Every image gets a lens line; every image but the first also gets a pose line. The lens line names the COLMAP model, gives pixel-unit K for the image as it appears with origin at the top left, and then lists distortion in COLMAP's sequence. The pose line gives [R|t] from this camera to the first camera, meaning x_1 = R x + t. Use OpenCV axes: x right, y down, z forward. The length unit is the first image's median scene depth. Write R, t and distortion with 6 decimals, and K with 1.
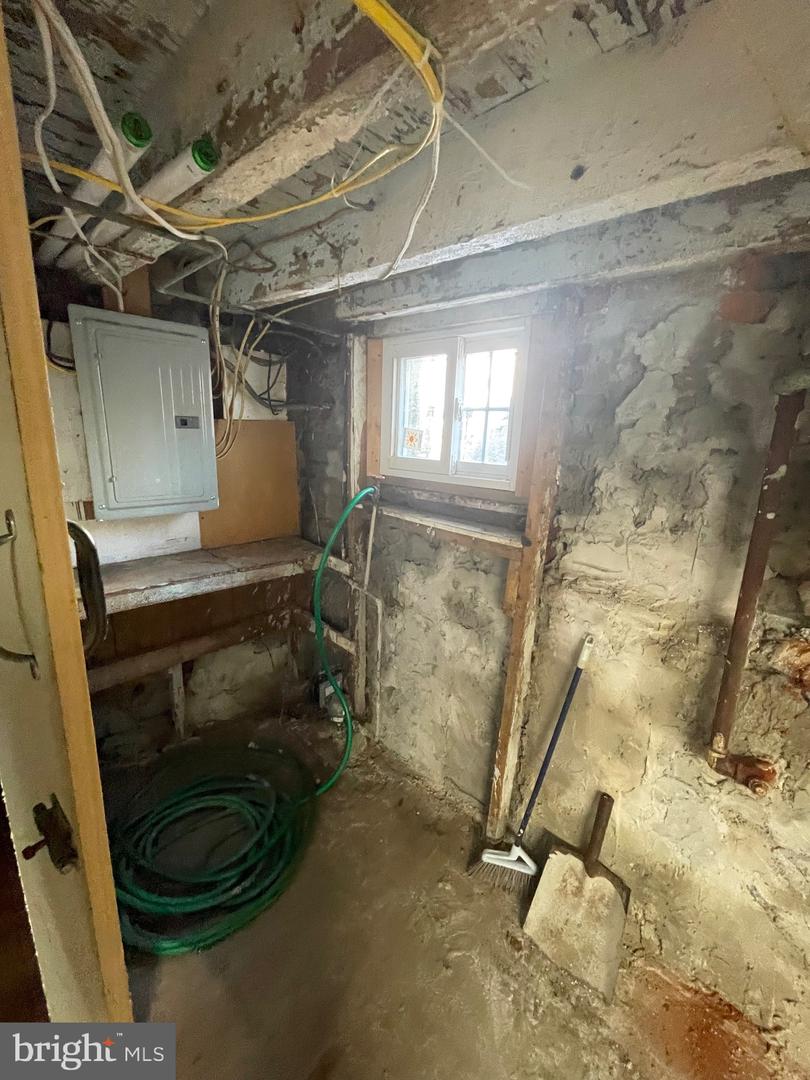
lens RADIAL K [[440.2, 0, 407.4], [0, 440.2, 540.1], [0, 0, 1]] dist [-0.009976, 0.000365]
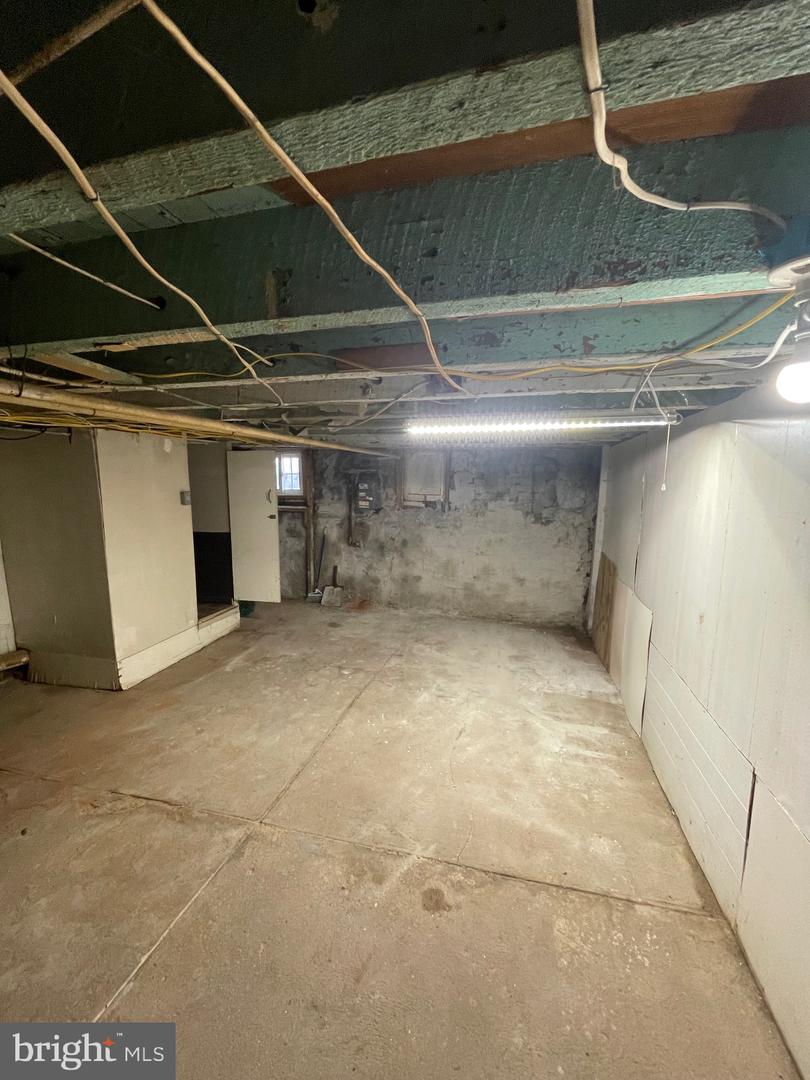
lens RADIAL K [[440.2, 0, 406.0], [0, 440.2, 541.6], [0, 0, 1]] dist [-0.009976, 0.000365]
pose [[0.871747, -0.110625, 0.477305, -0.907277], [0.150546, 0.987529, -0.046077, 0.639752], [-0.466255, 0.112024, 0.877529, -2.928664]]
